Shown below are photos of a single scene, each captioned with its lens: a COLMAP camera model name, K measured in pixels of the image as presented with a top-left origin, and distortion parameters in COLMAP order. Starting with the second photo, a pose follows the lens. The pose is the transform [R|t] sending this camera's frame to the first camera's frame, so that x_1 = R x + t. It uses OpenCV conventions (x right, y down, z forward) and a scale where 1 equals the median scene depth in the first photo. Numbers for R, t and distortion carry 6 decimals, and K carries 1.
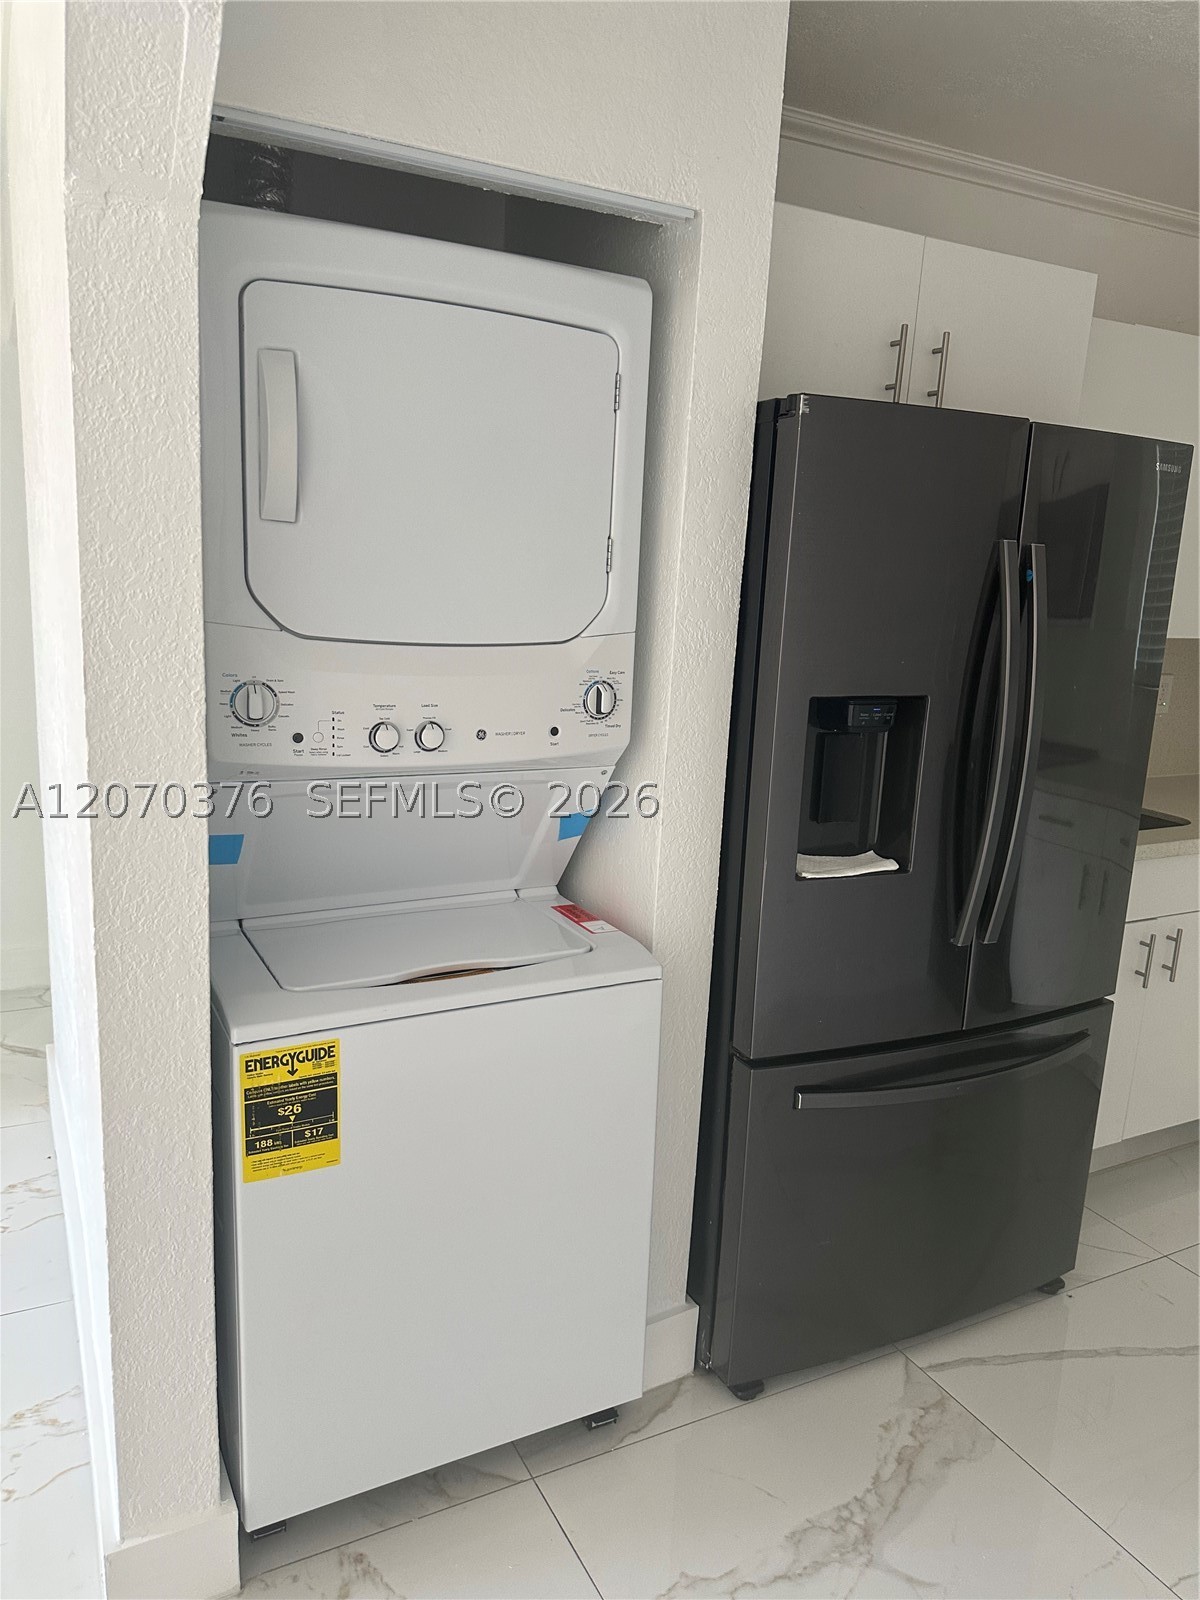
lens RADIAL K [[1131.0, 0, 598.0], [0, 1131.0, 807.8], [0, 0, 1]] dist [0.025472, -0.018609]
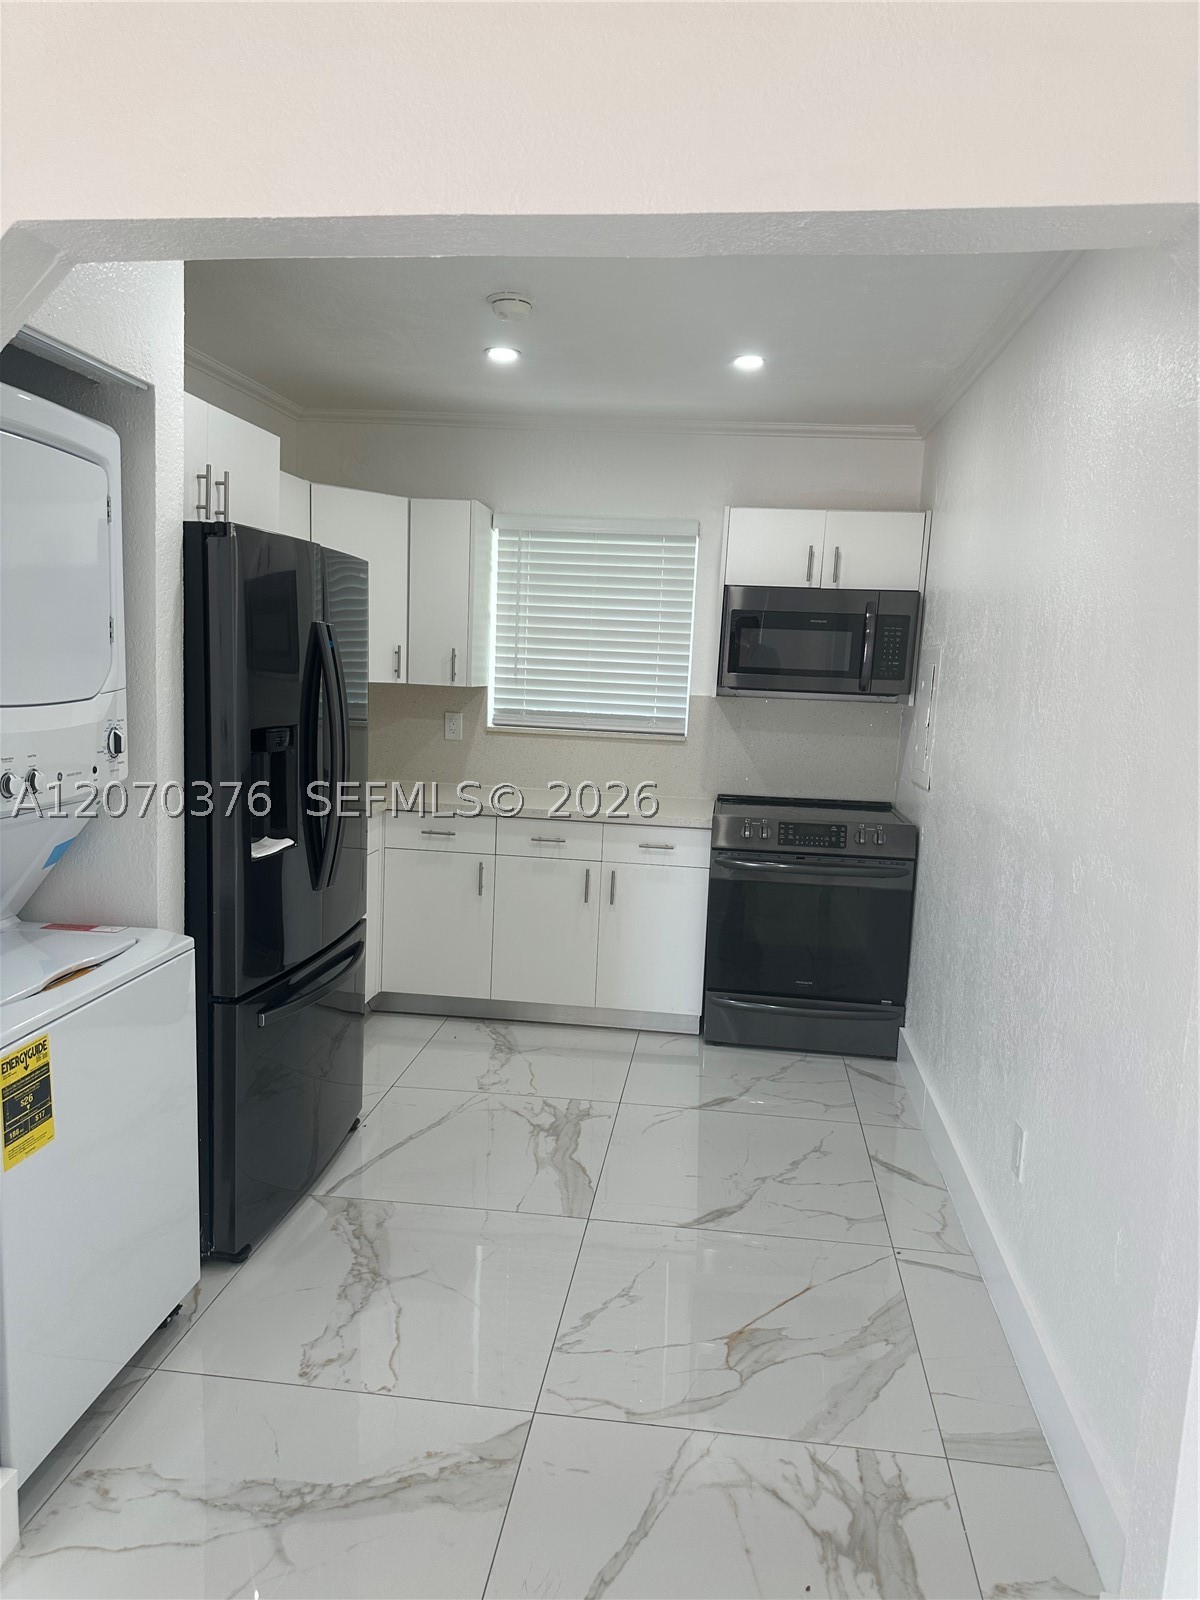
lens RADIAL K [[1131.0, 0, 589.2], [0, 1131.0, 798.3], [0, 0, 1]] dist [0.025472, -0.018609]
pose [[0.569720, -0.120969, 0.812888, -0.766740], [0.154319, 0.987260, 0.038762, -0.000823], [-0.807221, 0.103361, 0.581129, -0.176645]]
